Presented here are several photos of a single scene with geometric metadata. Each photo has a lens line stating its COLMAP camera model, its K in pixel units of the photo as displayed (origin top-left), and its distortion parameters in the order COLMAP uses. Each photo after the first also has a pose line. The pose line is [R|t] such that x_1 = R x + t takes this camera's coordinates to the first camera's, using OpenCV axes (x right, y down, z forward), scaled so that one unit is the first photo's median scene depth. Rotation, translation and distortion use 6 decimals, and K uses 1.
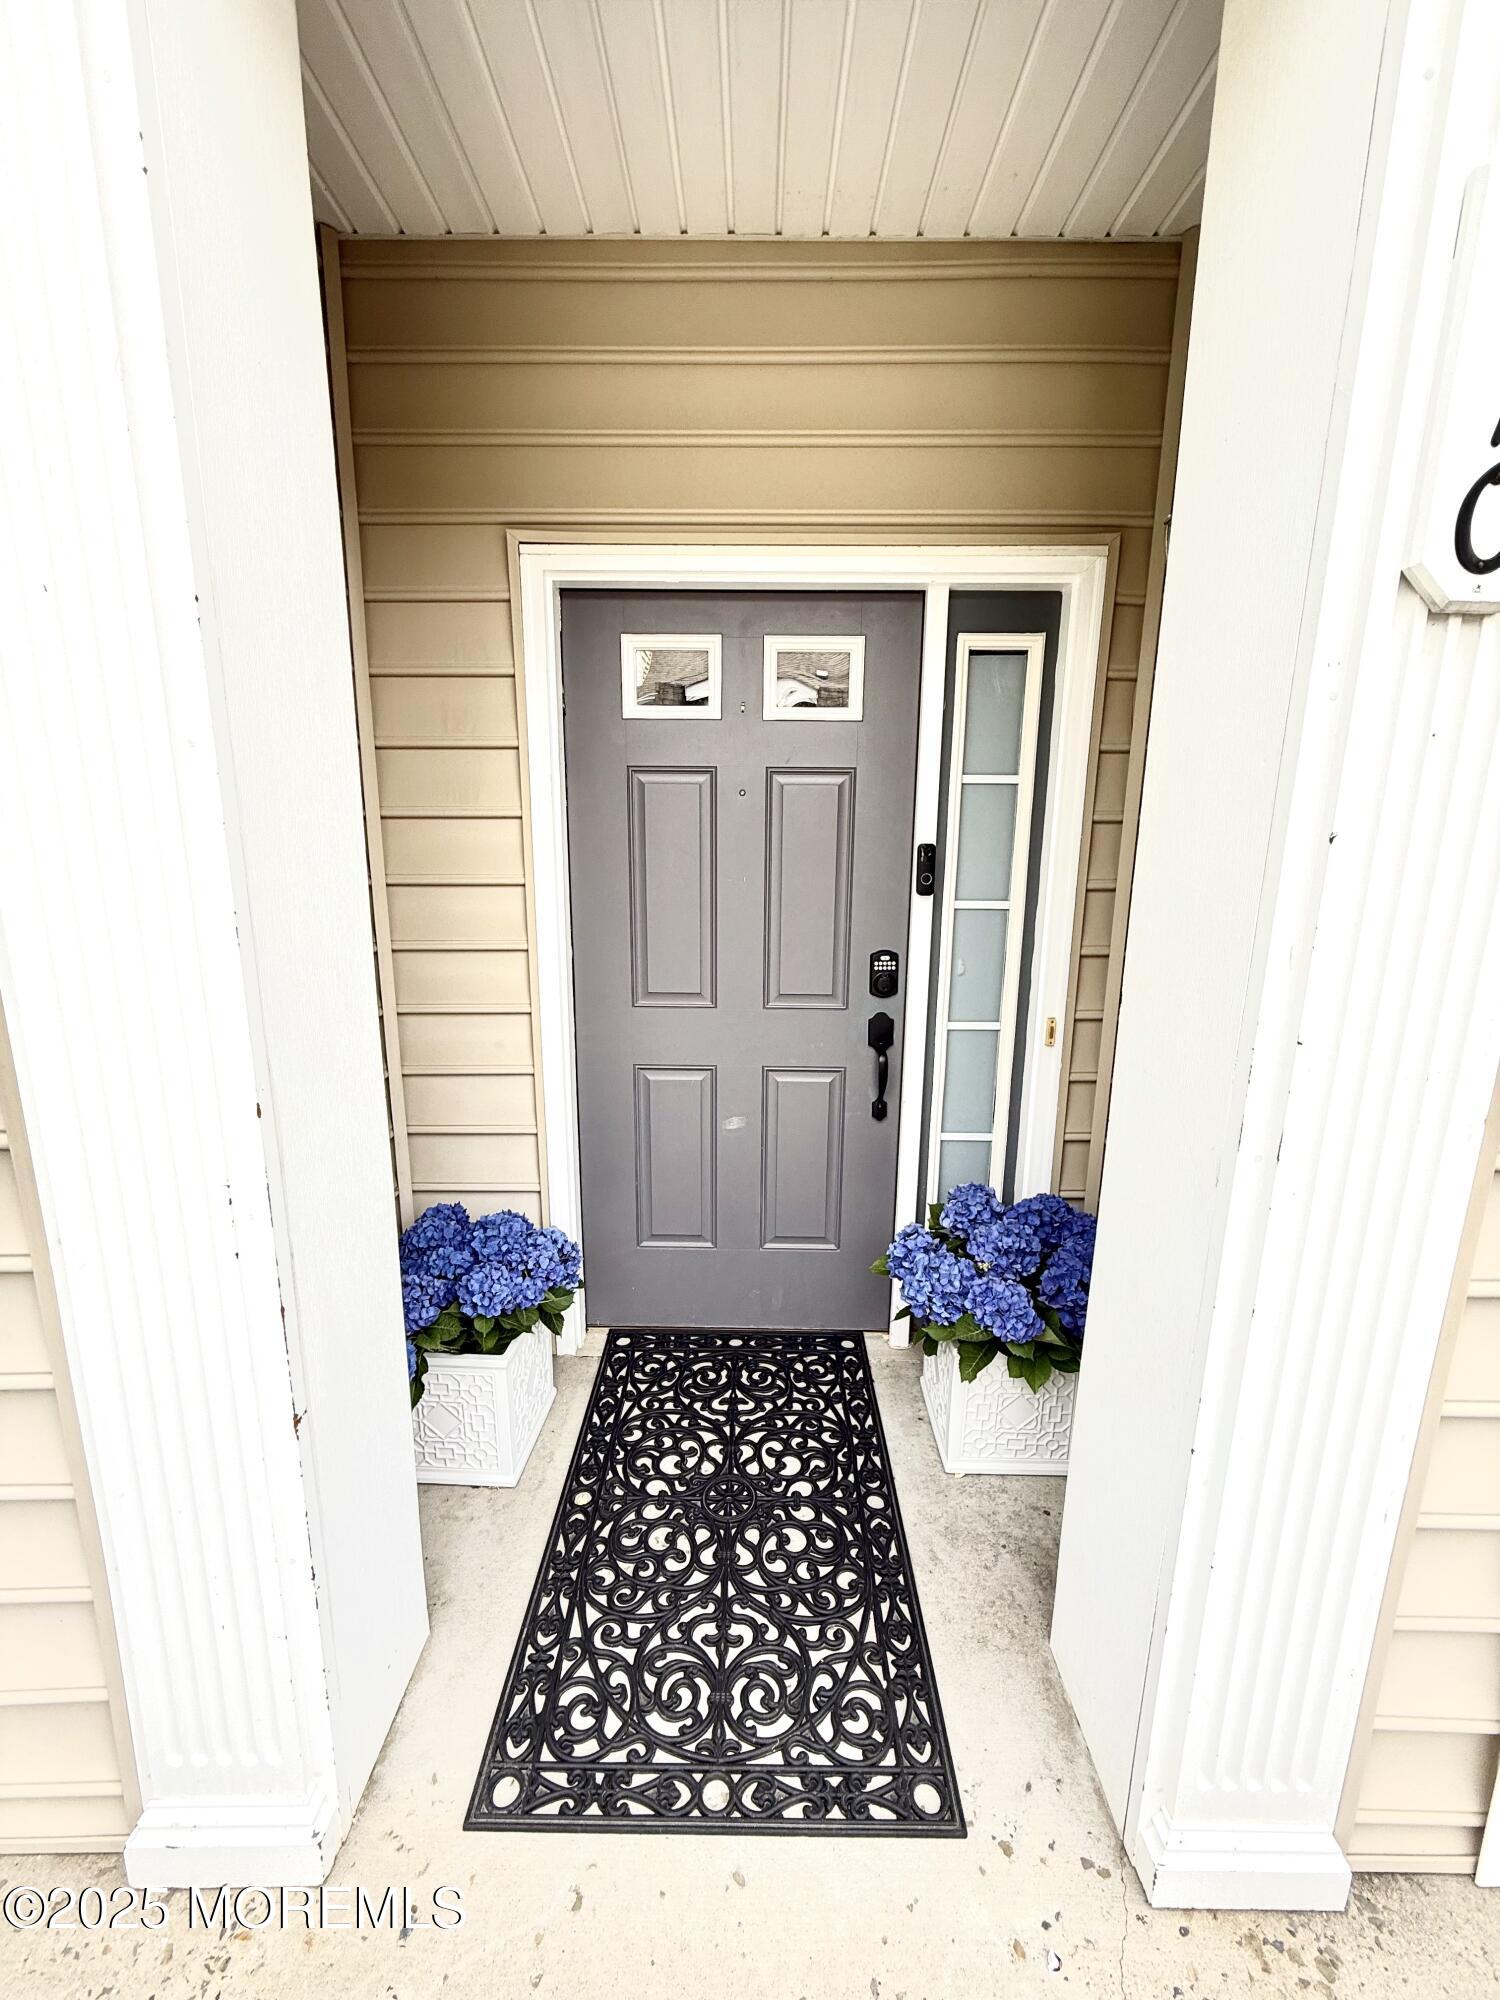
lens RADIAL K [[796.2, 0, 755.0], [0, 796.2, 1000.7], [0, 0, 1]] dist [-0.002212, 0.001116]
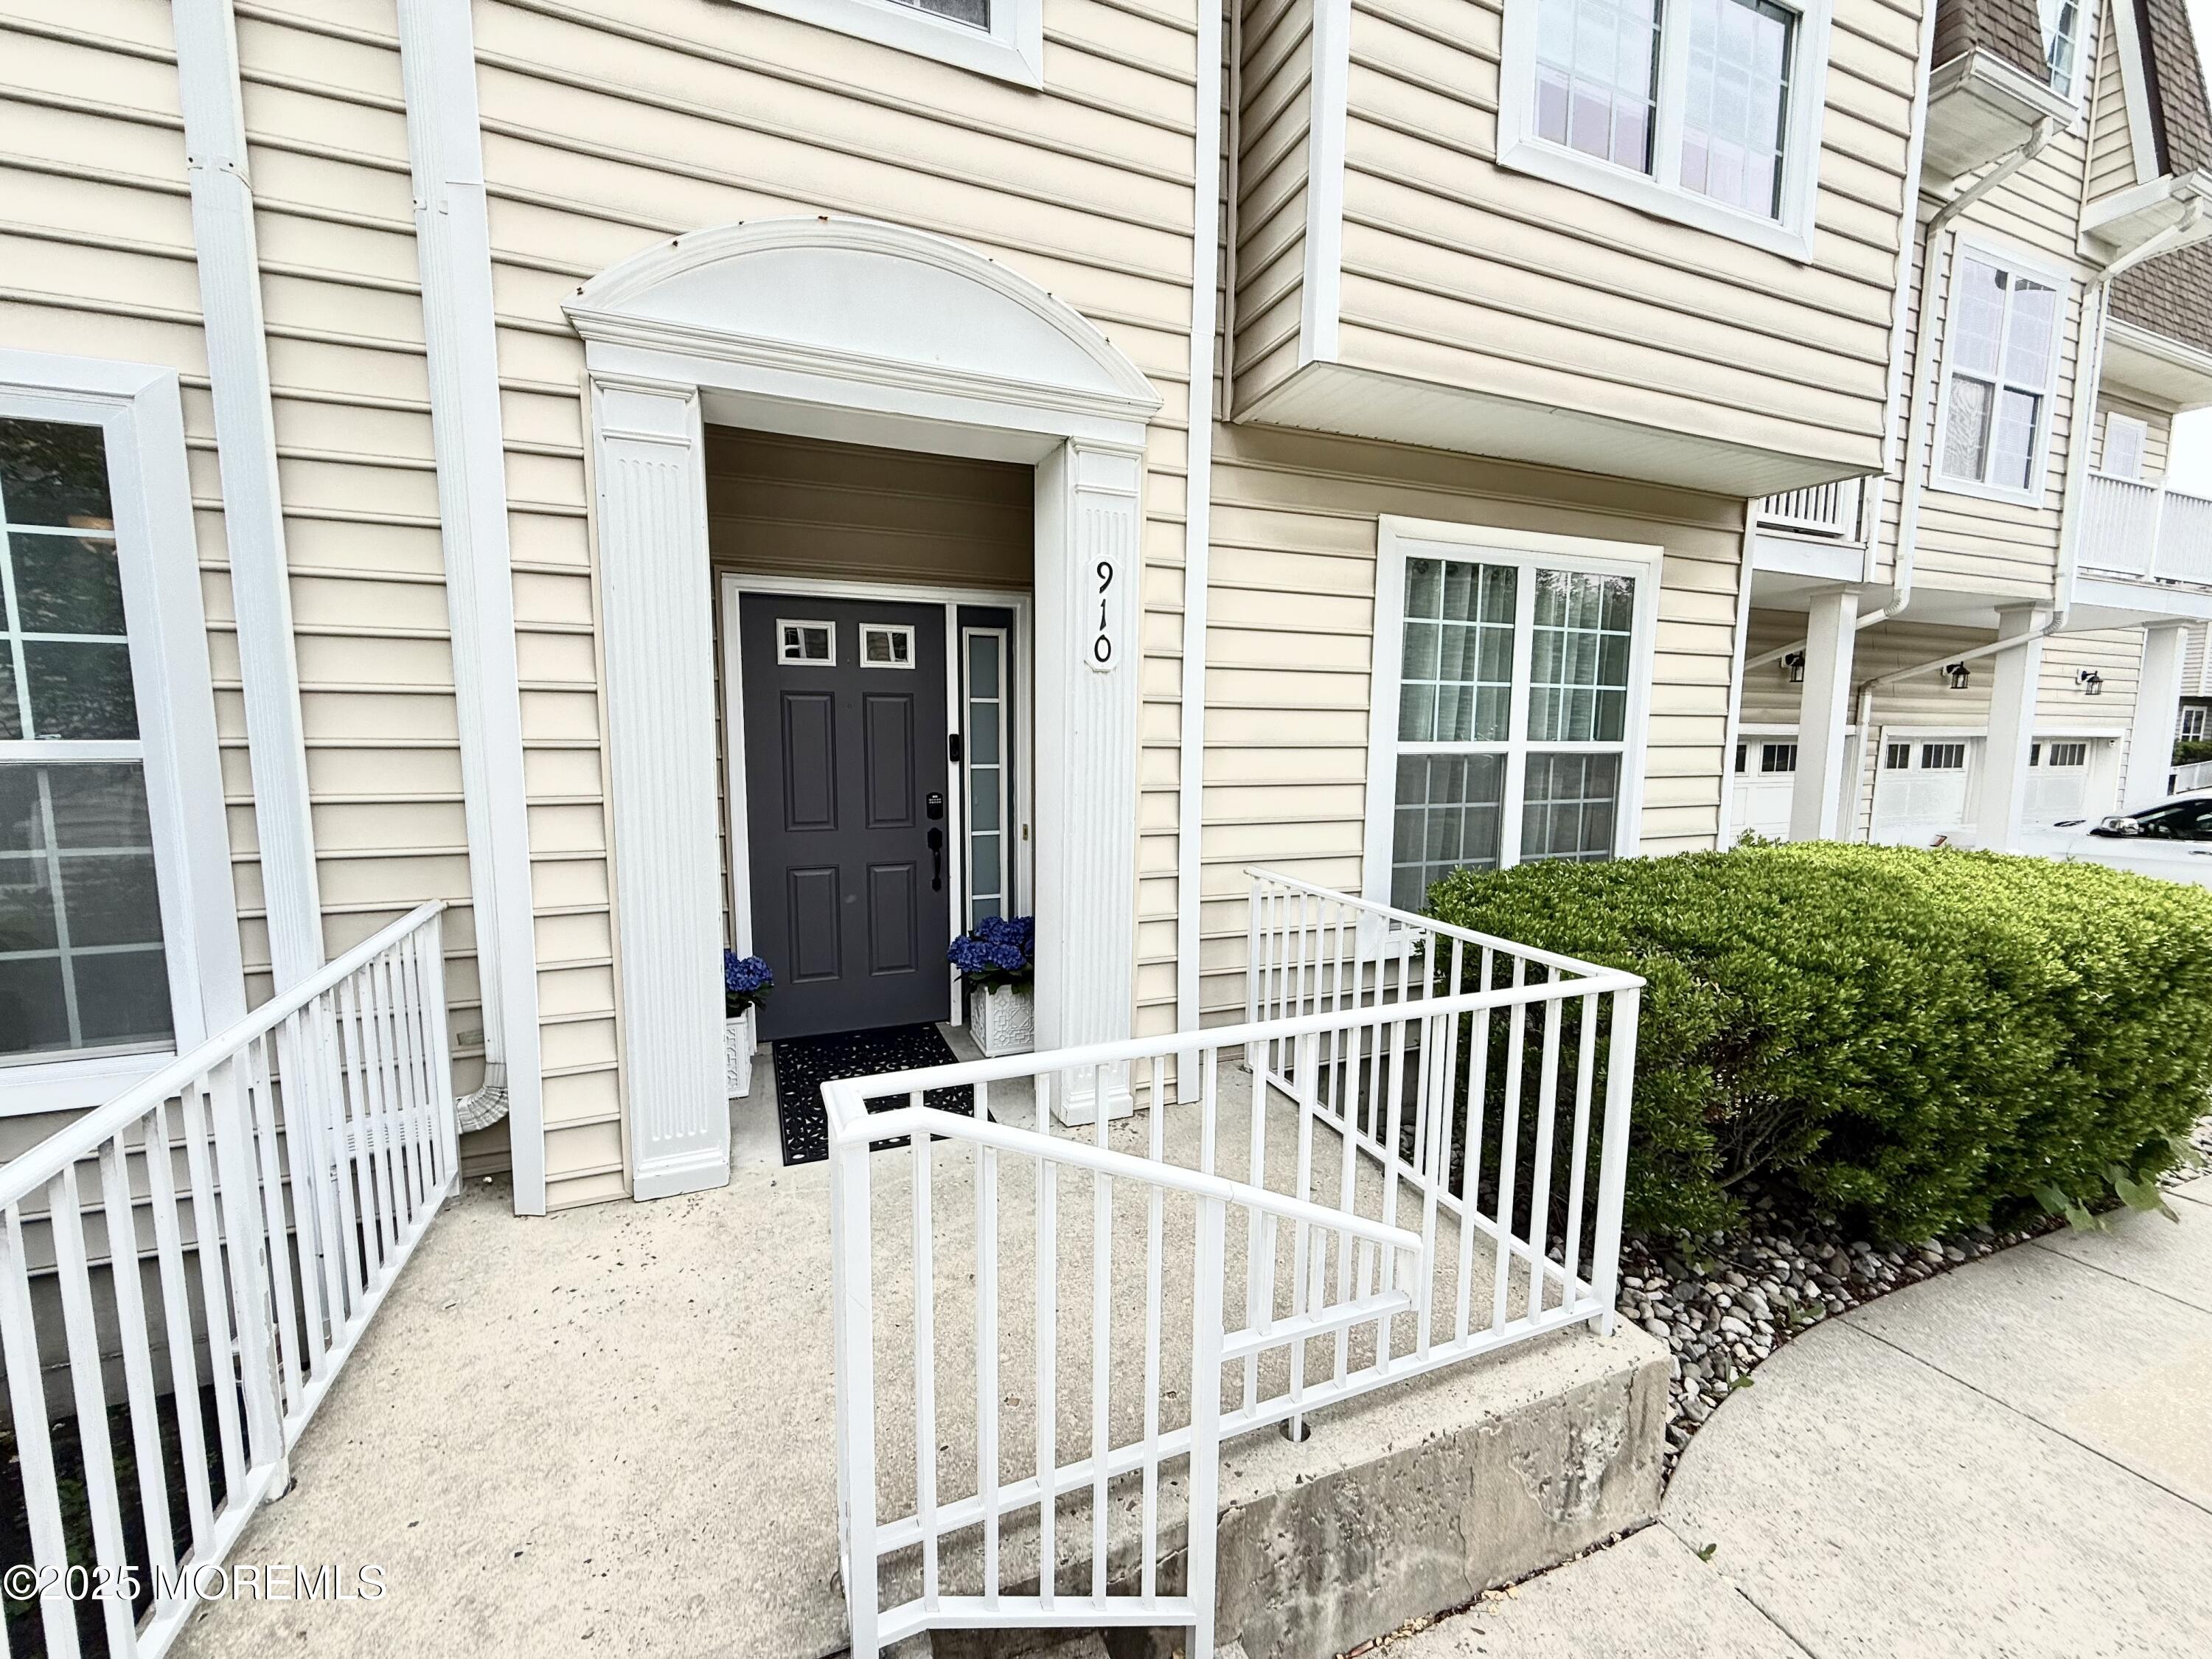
lens RADIAL K [[880.6, 0, 1107.7], [0, 880.6, 824.4], [0, 0, 1]] dist [-0.002212, 0.001116]
pose [[0.927264, -0.046282, 0.371537, -0.218042], [0.077874, 0.994469, -0.070472, 0.180461], [-0.366220, 0.094279, 0.925740, -0.983812]]
